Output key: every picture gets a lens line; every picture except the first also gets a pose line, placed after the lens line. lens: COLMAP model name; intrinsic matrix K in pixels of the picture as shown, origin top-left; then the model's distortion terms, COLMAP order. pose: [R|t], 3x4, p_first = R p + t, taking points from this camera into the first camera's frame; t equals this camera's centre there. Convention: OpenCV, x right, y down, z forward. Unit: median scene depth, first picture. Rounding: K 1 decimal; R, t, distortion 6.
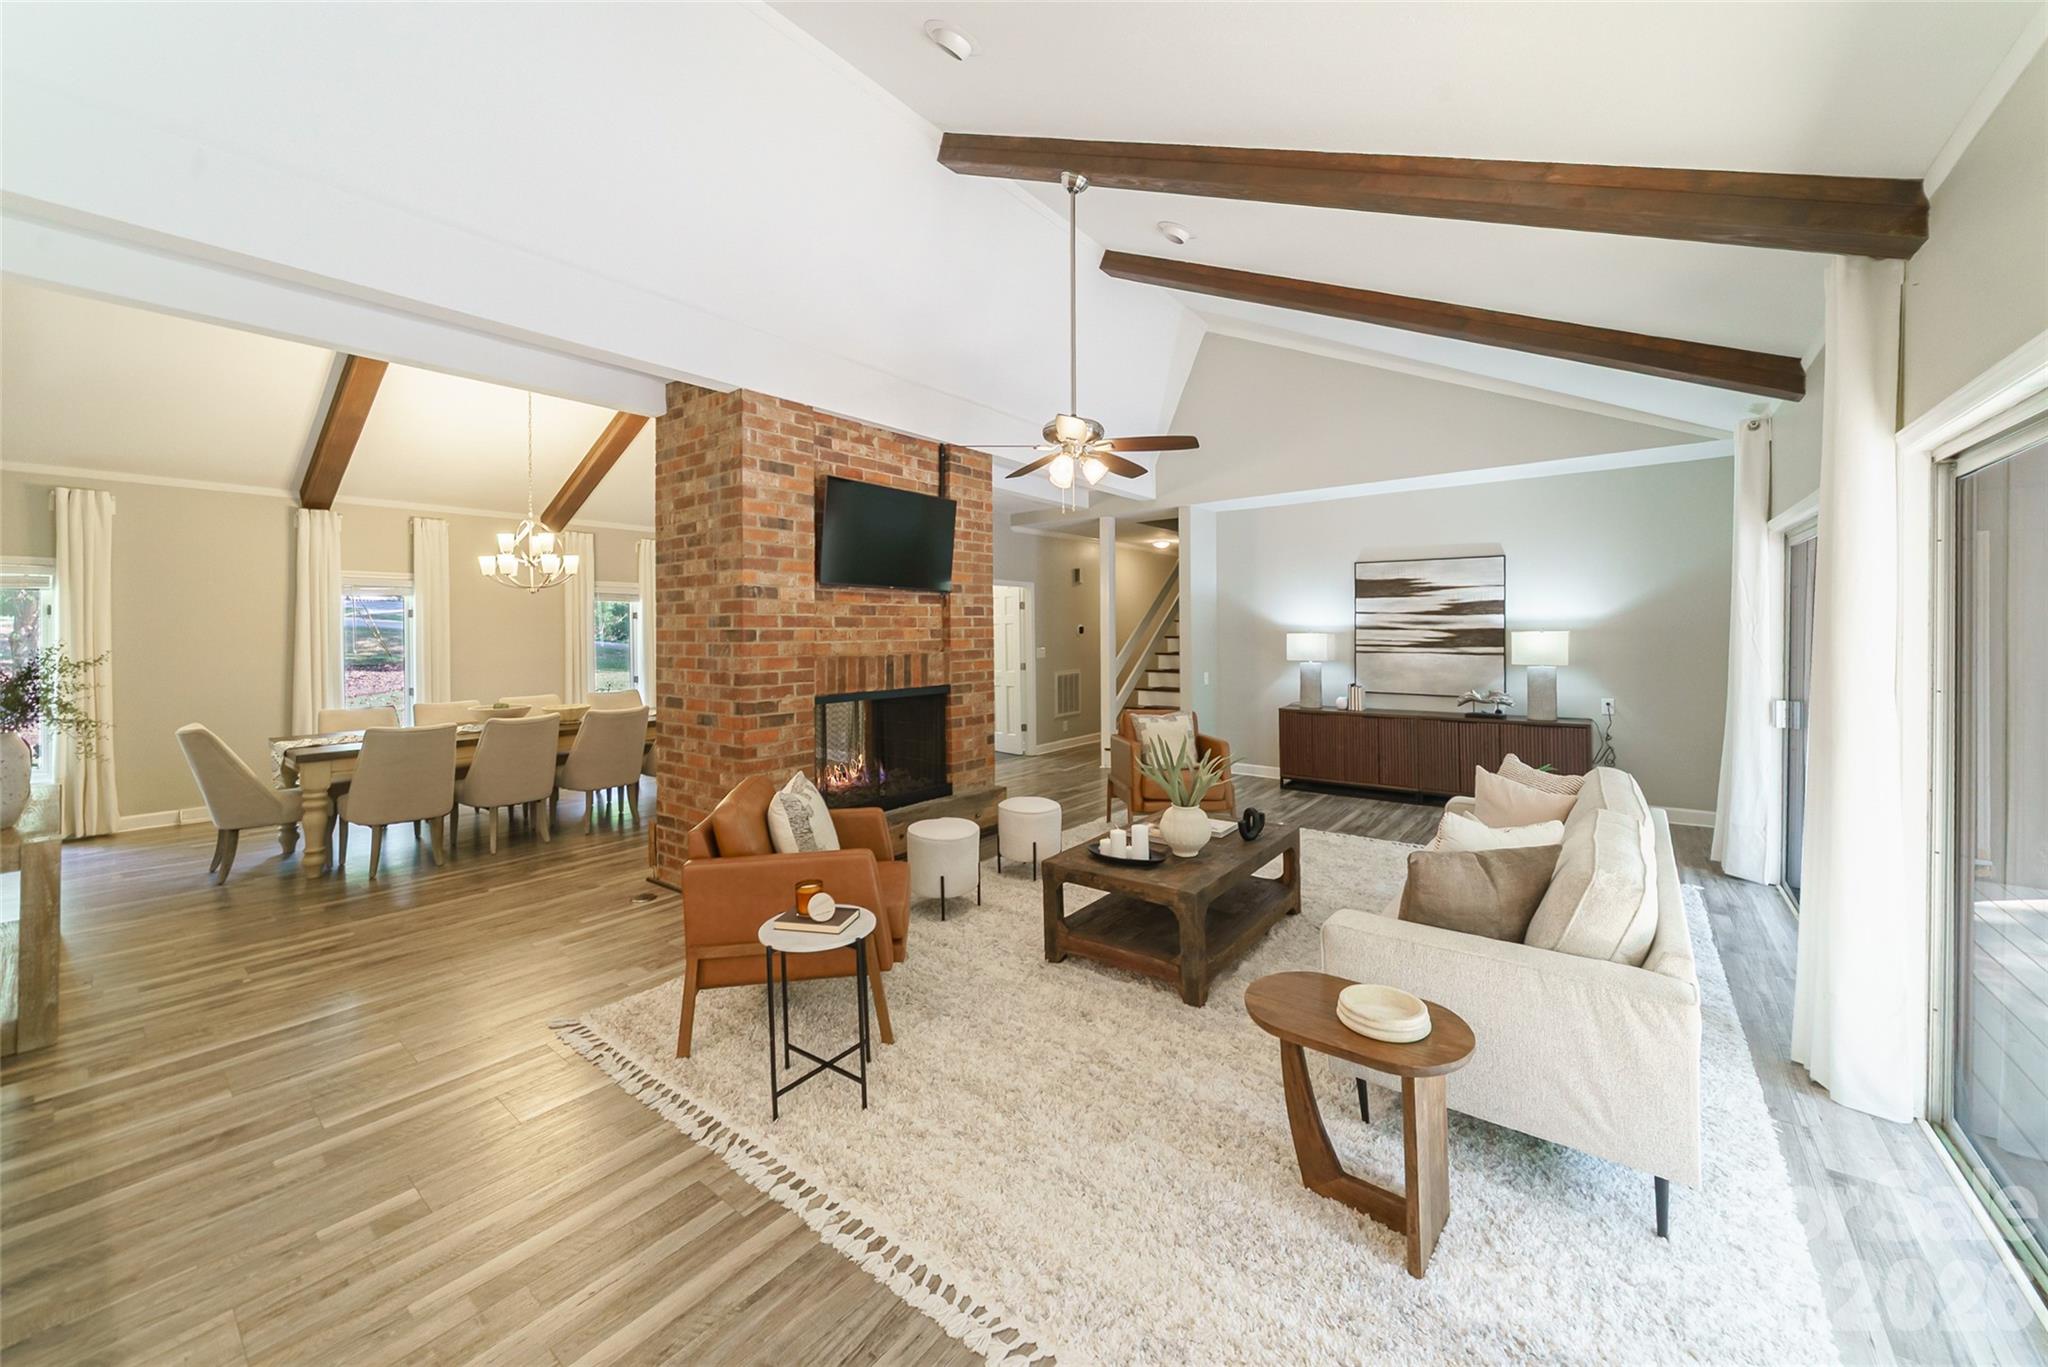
lens RADIAL K [[754.4, 0, 1036.7], [0, 754.4, 638.0], [0, 0, 1]] dist [-0.007329, 0.000316]
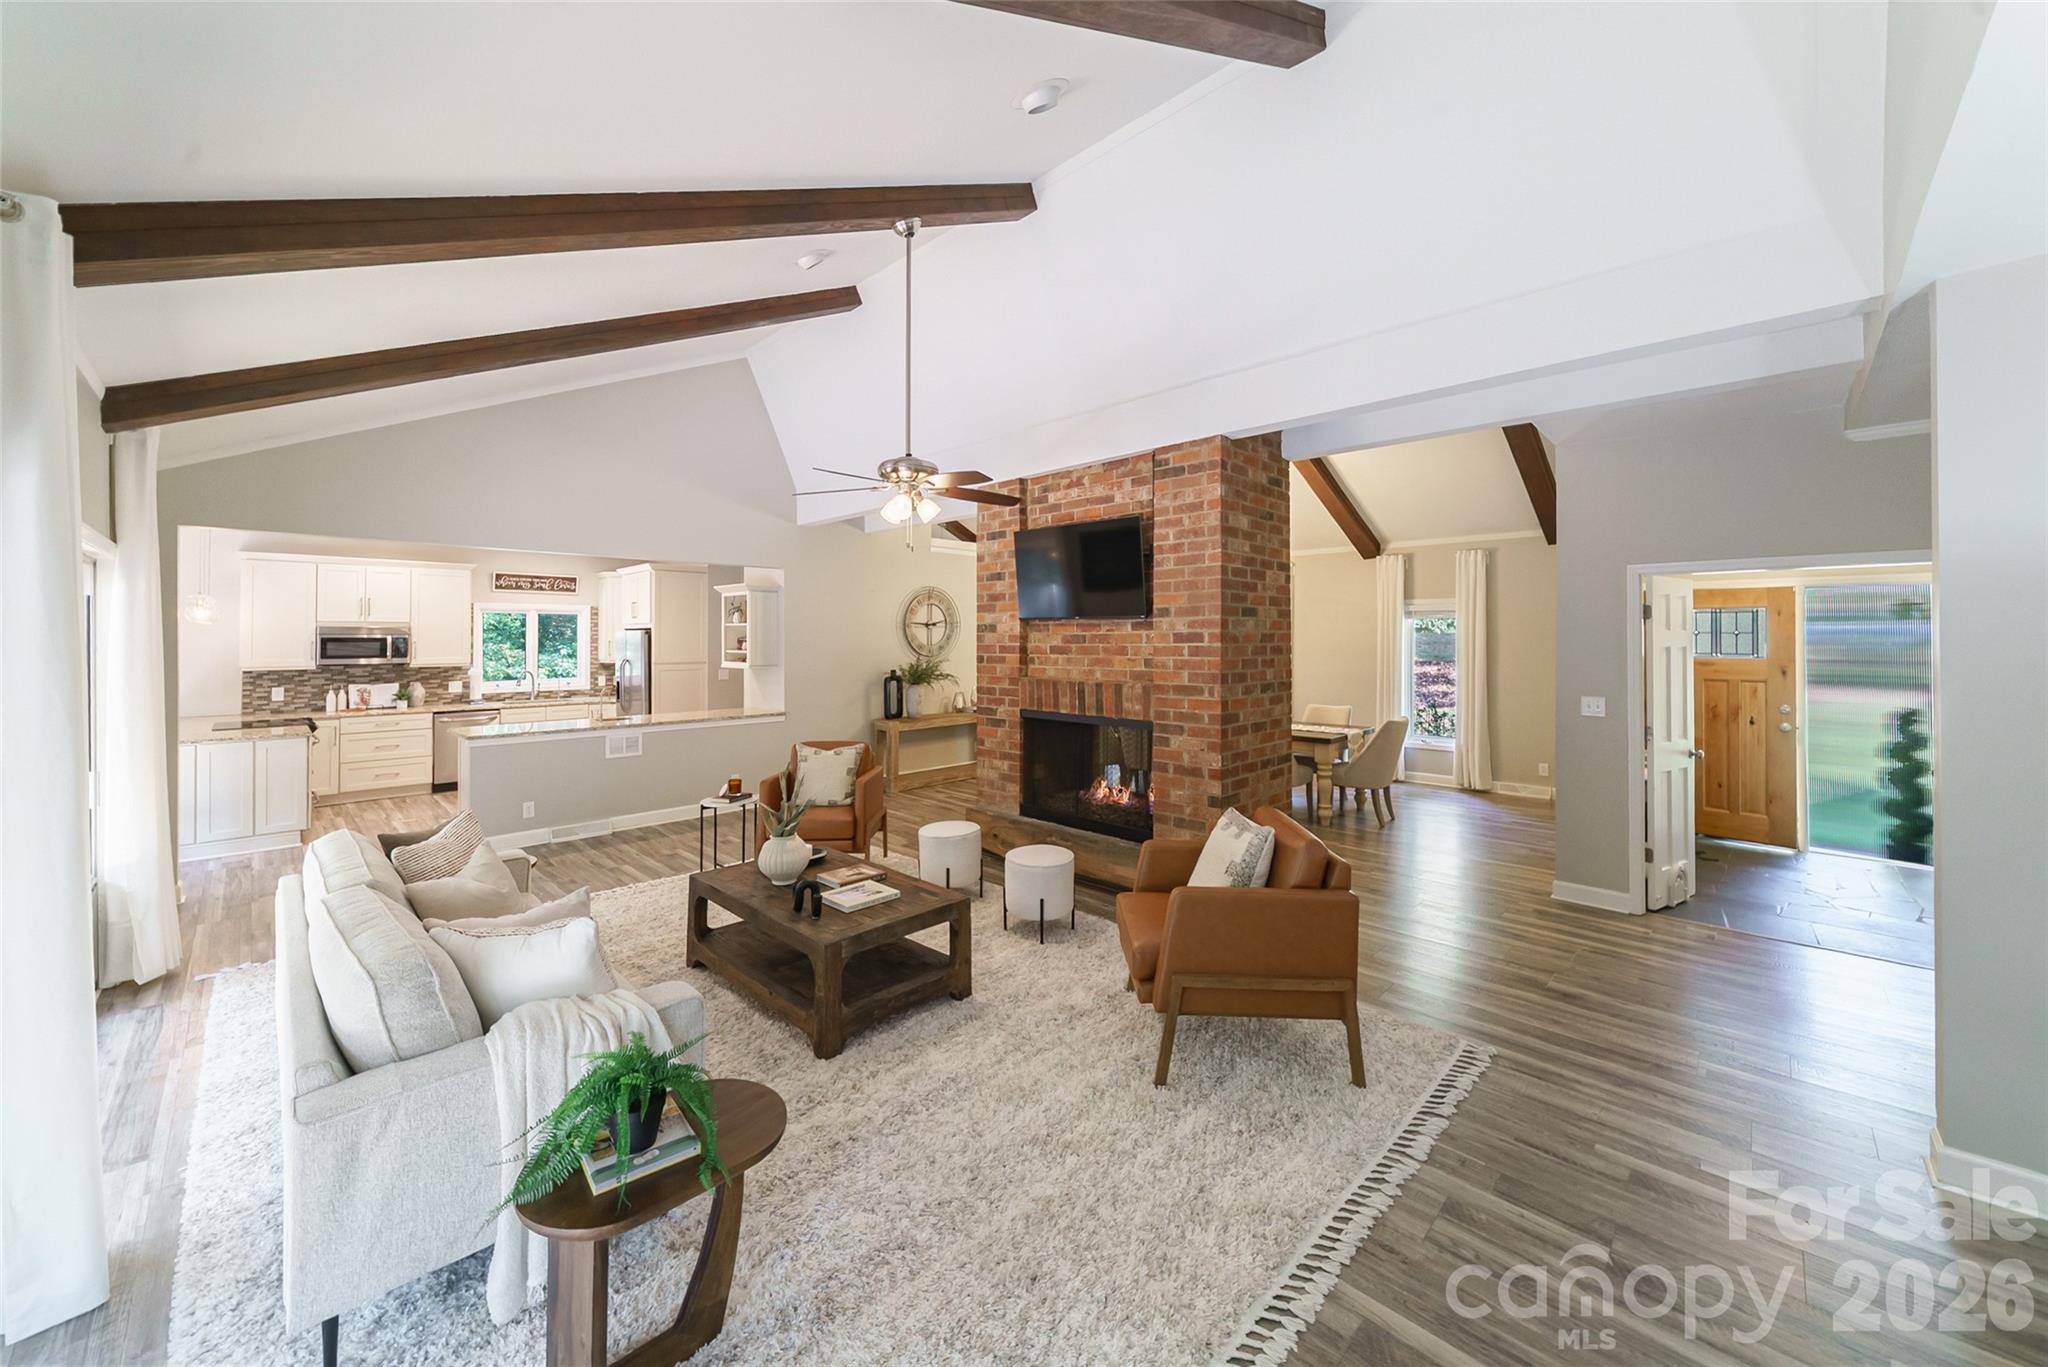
lens RADIAL K [[754.4, 0, 1007.8], [0, 754.4, 639.6], [0, 0, 1]] dist [-0.007329, 0.000316]
pose [[-0.130457, 0.008218, -0.991420, 0.773732], [-0.007529, 0.999929, 0.009279, -0.040757], [0.991425, 0.008675, -0.130386, 0.933555]]
